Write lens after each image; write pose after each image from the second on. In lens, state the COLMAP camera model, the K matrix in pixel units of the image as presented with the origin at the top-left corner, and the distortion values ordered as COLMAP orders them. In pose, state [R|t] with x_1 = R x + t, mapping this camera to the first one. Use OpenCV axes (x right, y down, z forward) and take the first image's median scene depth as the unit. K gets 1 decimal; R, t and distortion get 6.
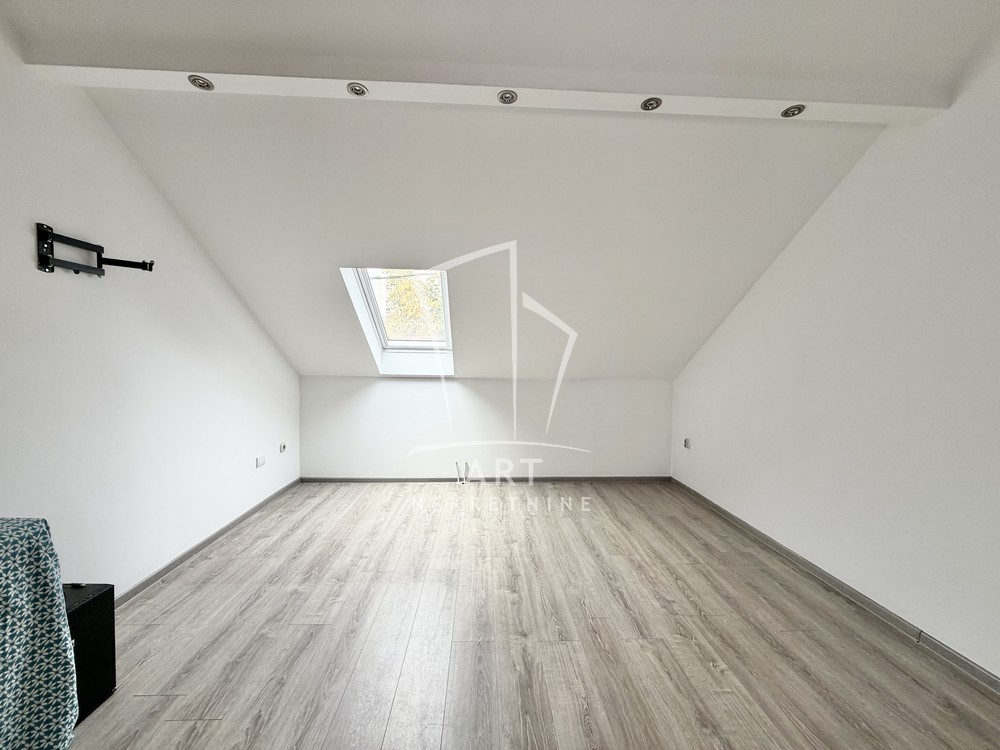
lens RADIAL K [[403.7, 0, 489.1], [0, 403.7, 373.8], [0, 0, 1]] dist [-0.000959, -0.000181]
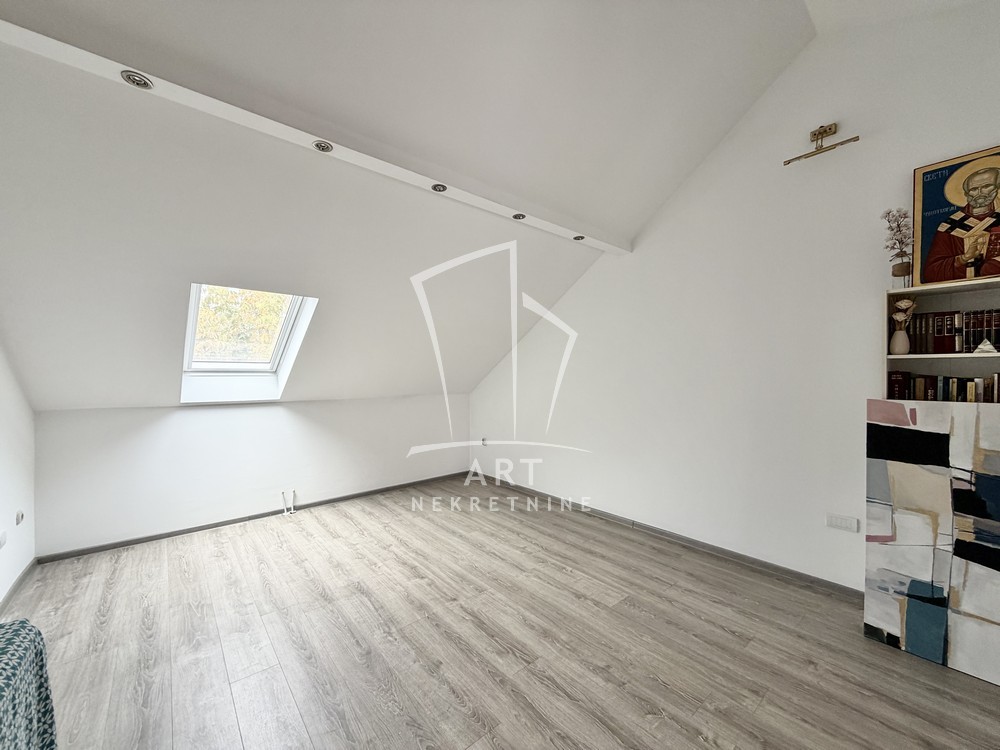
lens RADIAL K [[403.7, 0, 498.2], [0, 403.7, 375.4], [0, 0, 1]] dist [-0.000959, -0.000181]
pose [[0.782362, -0.017276, 0.622584, -0.464590], [0.035043, 0.999253, -0.016309, -0.033573], [-0.621837, 0.034577, 0.782383, -0.094856]]
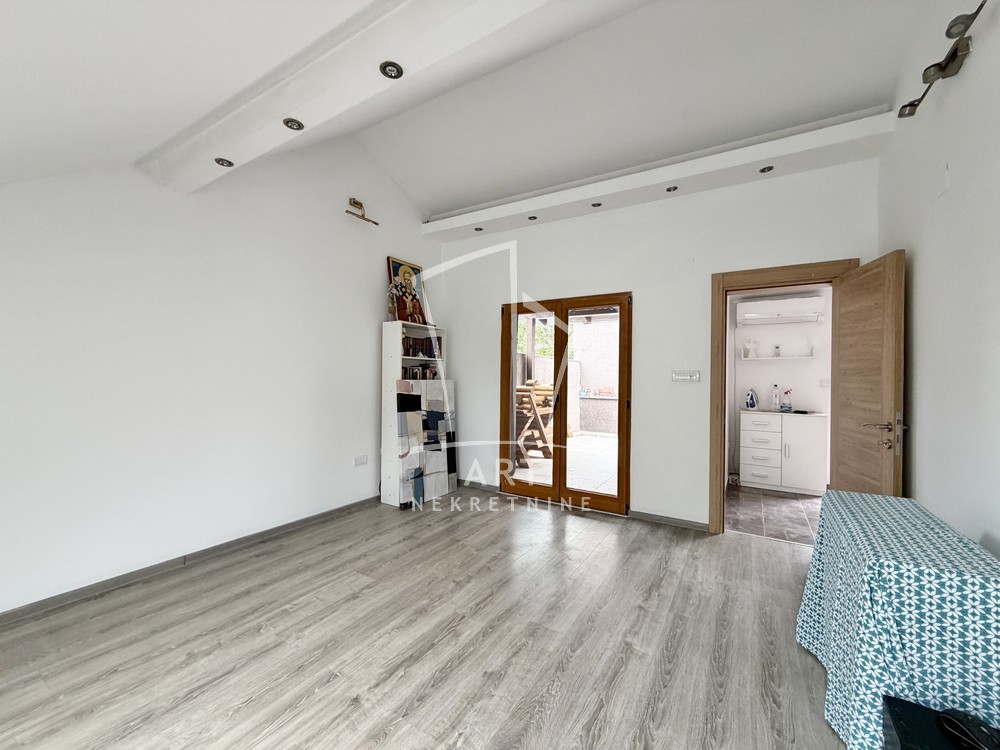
lens RADIAL K [[403.7, 0, 493.3], [0, 403.7, 375.0], [0, 0, 1]] dist [-0.000959, -0.000181]
pose [[-0.833216, -0.023619, 0.552443, -0.467037], [-0.004870, 0.999362, 0.035382, -0.044808], [-0.552927, 0.026791, -0.832799, 1.189248]]
